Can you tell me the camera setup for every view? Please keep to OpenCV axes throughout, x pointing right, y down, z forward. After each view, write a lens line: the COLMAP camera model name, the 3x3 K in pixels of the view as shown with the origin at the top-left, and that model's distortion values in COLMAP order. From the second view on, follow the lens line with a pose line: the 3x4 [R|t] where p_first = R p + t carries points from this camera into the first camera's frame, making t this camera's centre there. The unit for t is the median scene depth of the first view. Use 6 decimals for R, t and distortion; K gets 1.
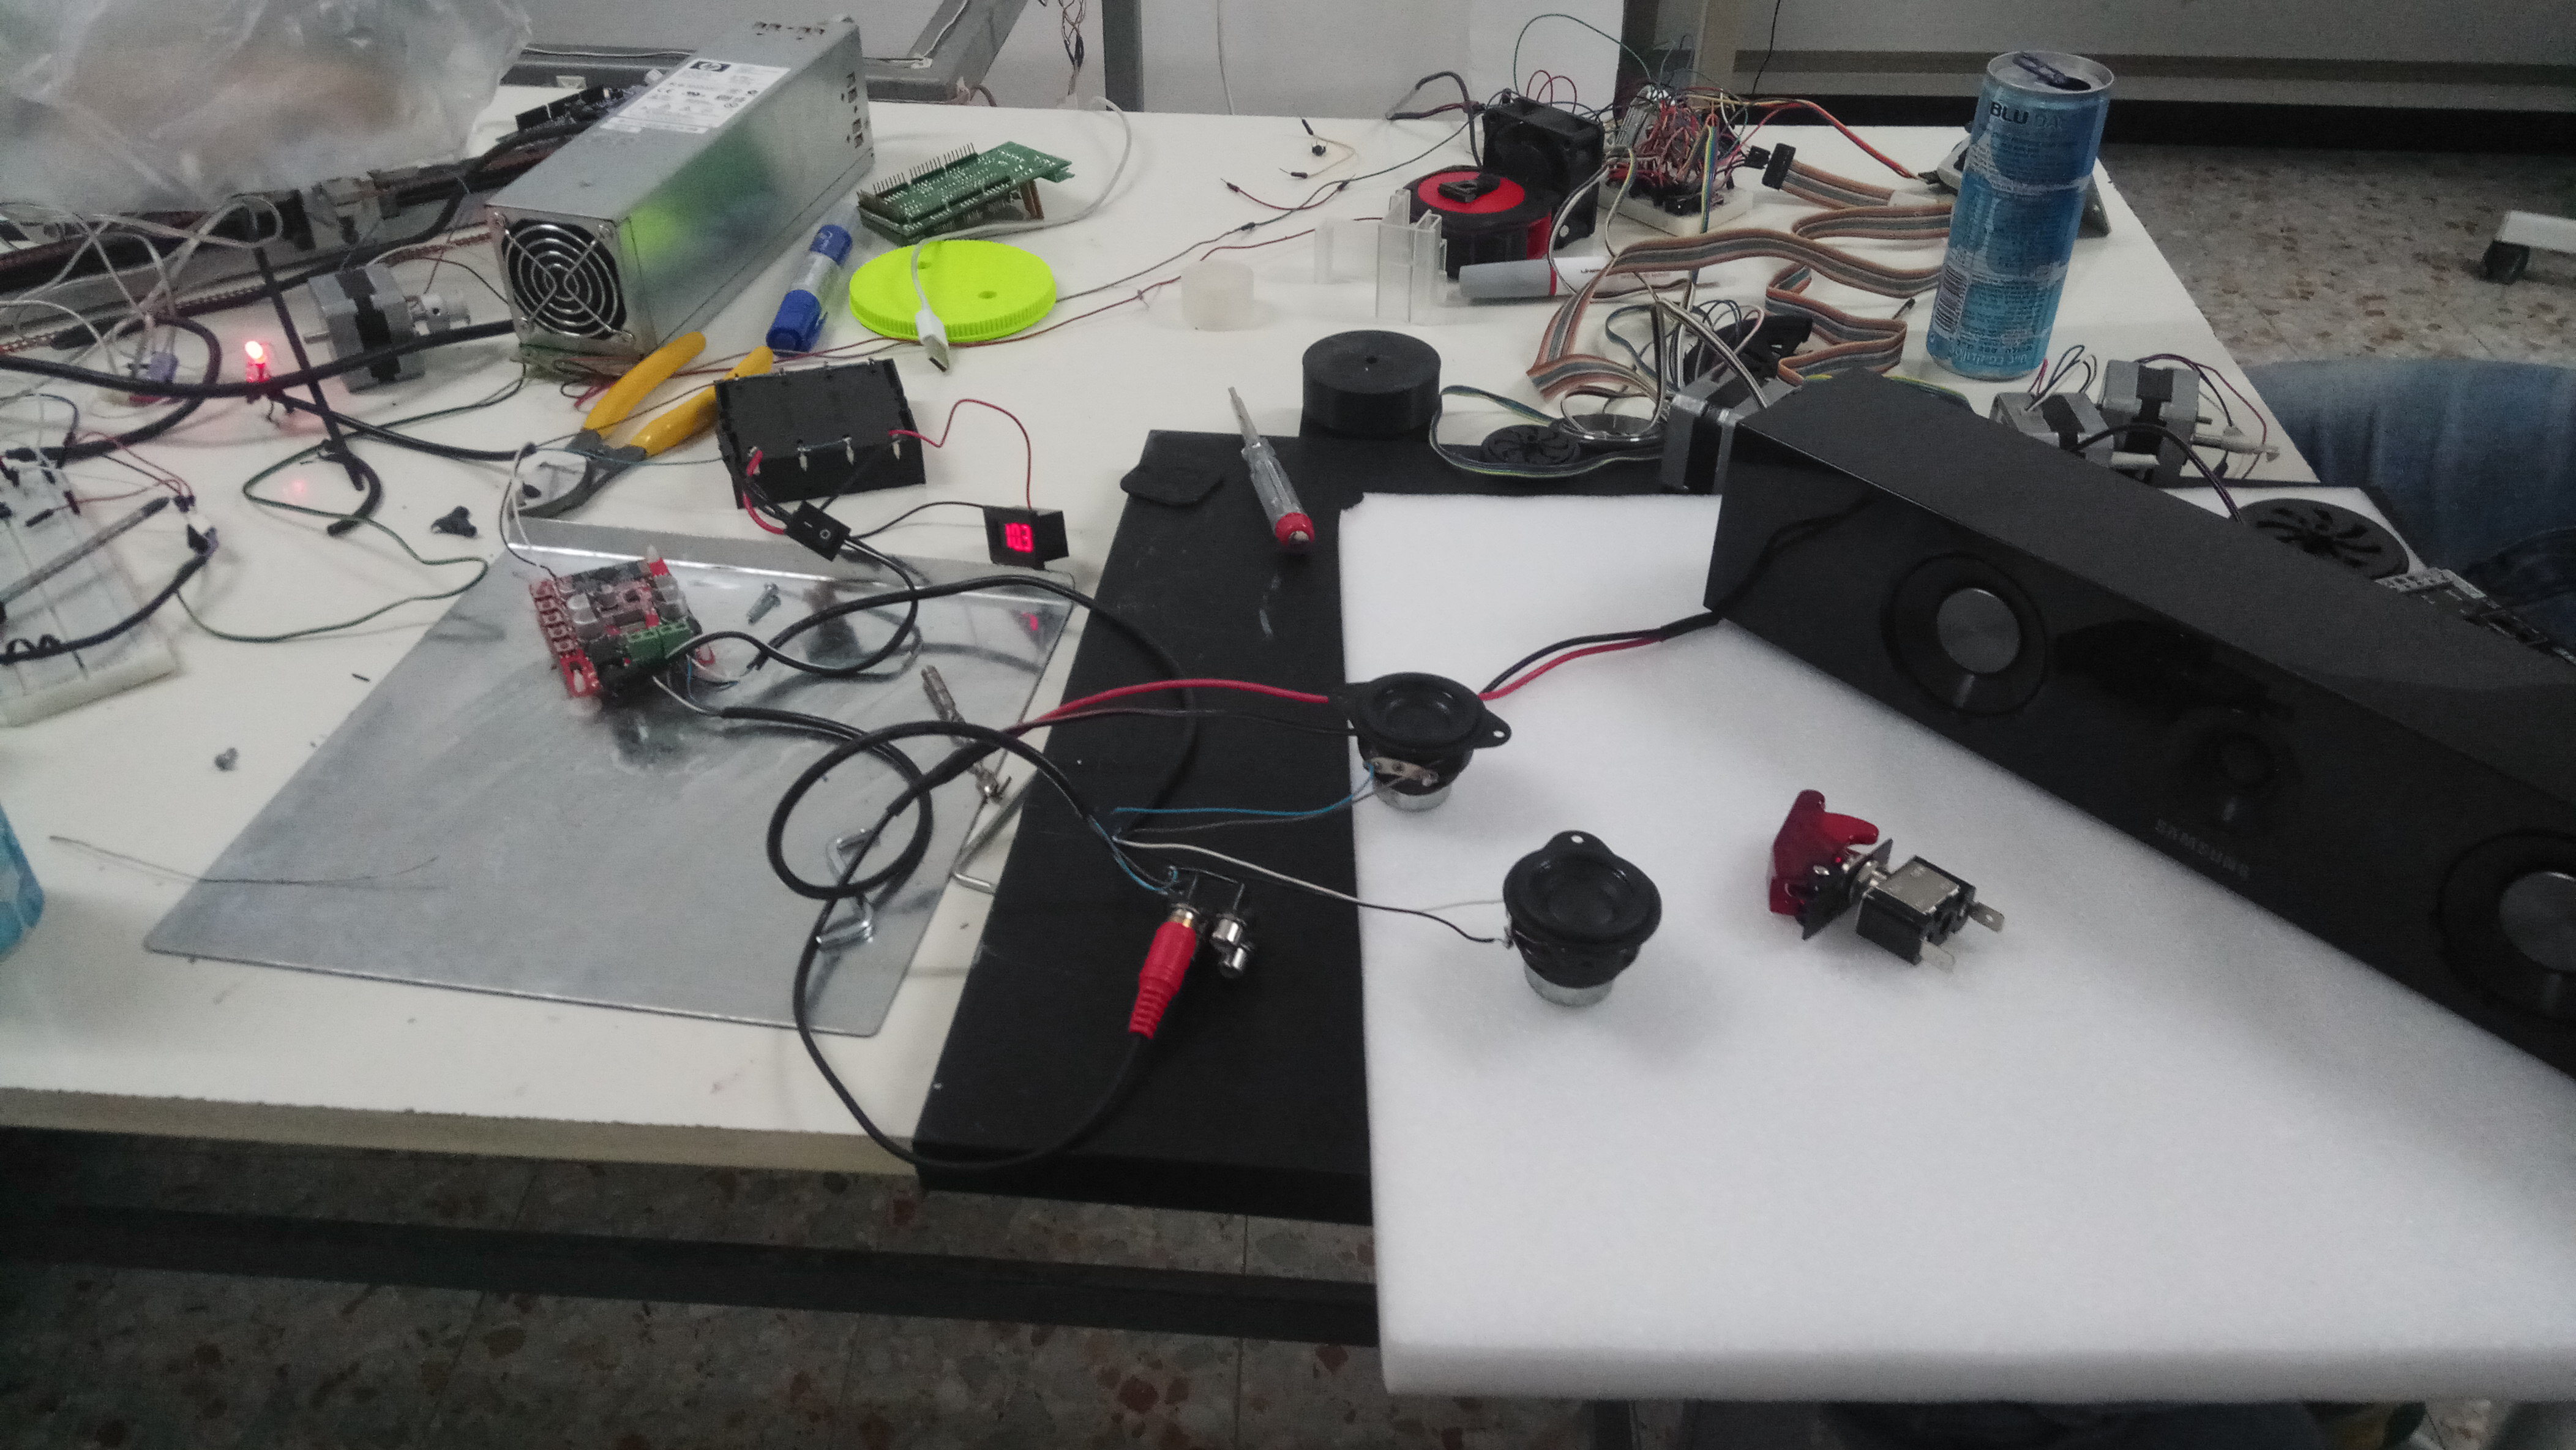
lens RADIAL K [[2052.7, 0, 1288.0], [0, 2052.7, 725.0], [0, 0, 1]] dist [0.069127, -0.127226]
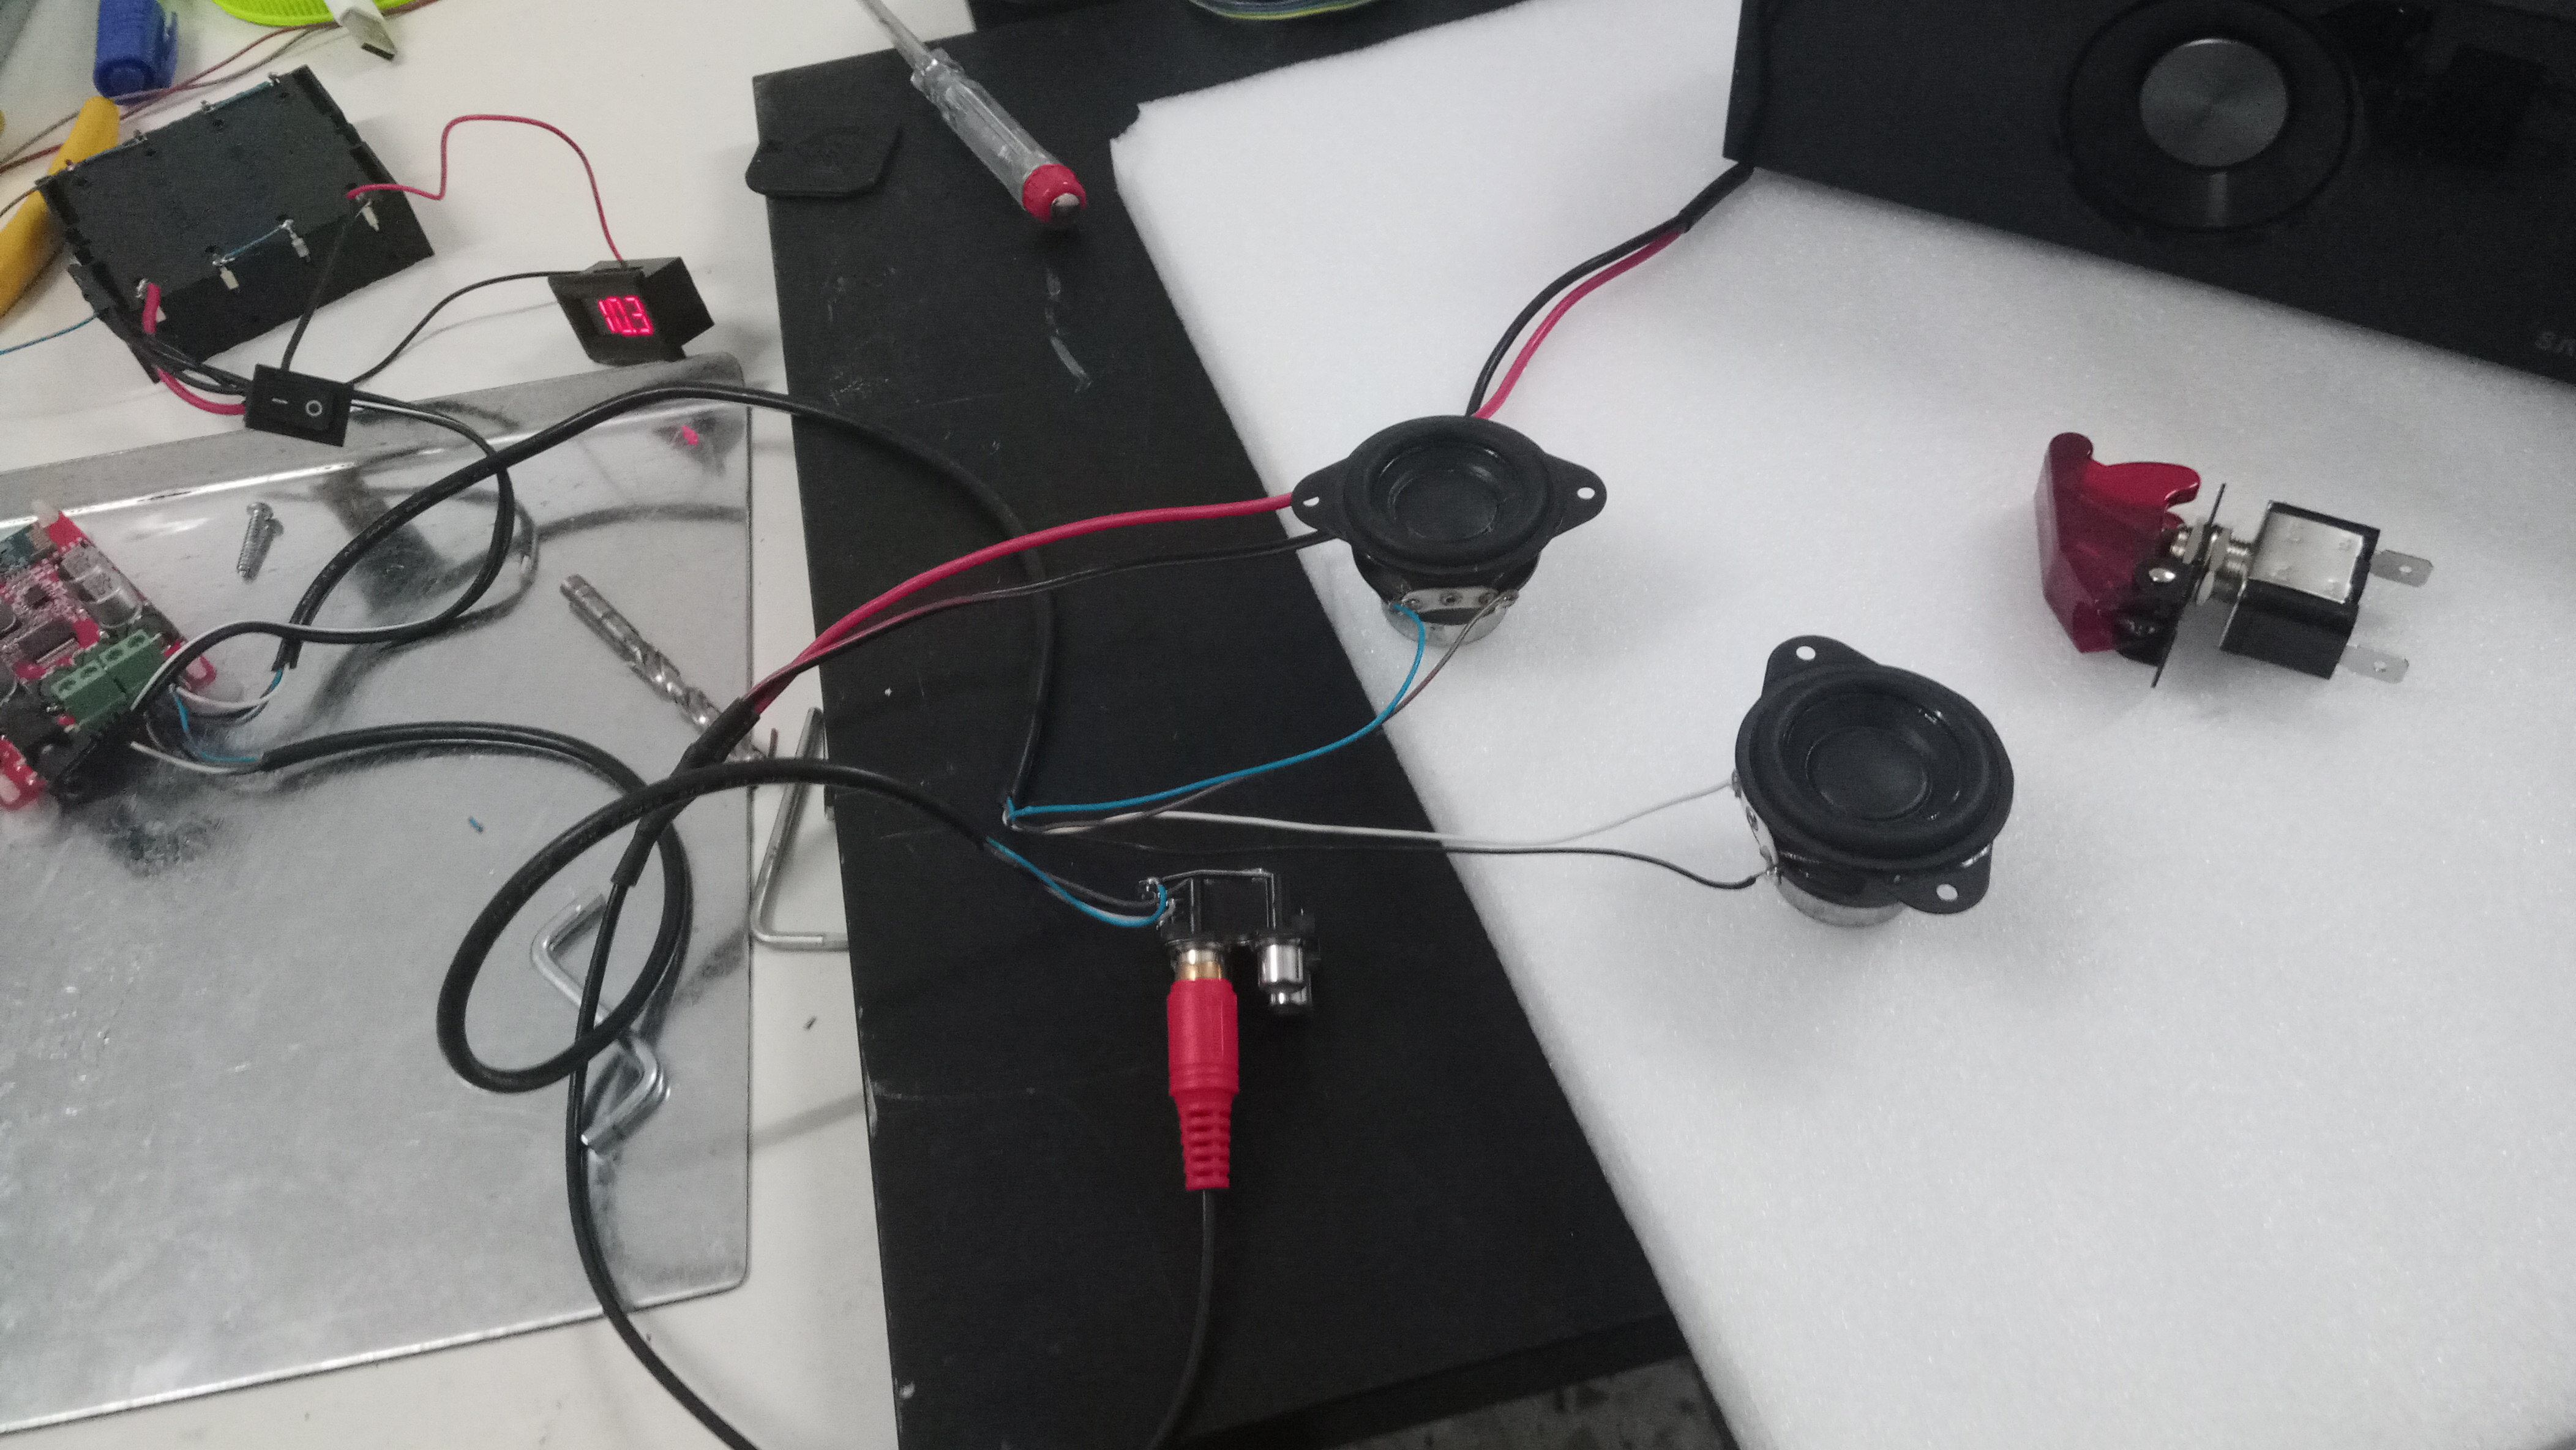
lens RADIAL K [[2052.7, 0, 1288.0], [0, 2052.7, 725.0], [0, 0, 1]] dist [0.069127, -0.127226]
pose [[0.942153, -0.305985, 0.136826, -0.066574], [0.263198, 0.928128, 0.263259, -0.091094], [-0.207545, -0.212018, 0.954973, 0.336763]]
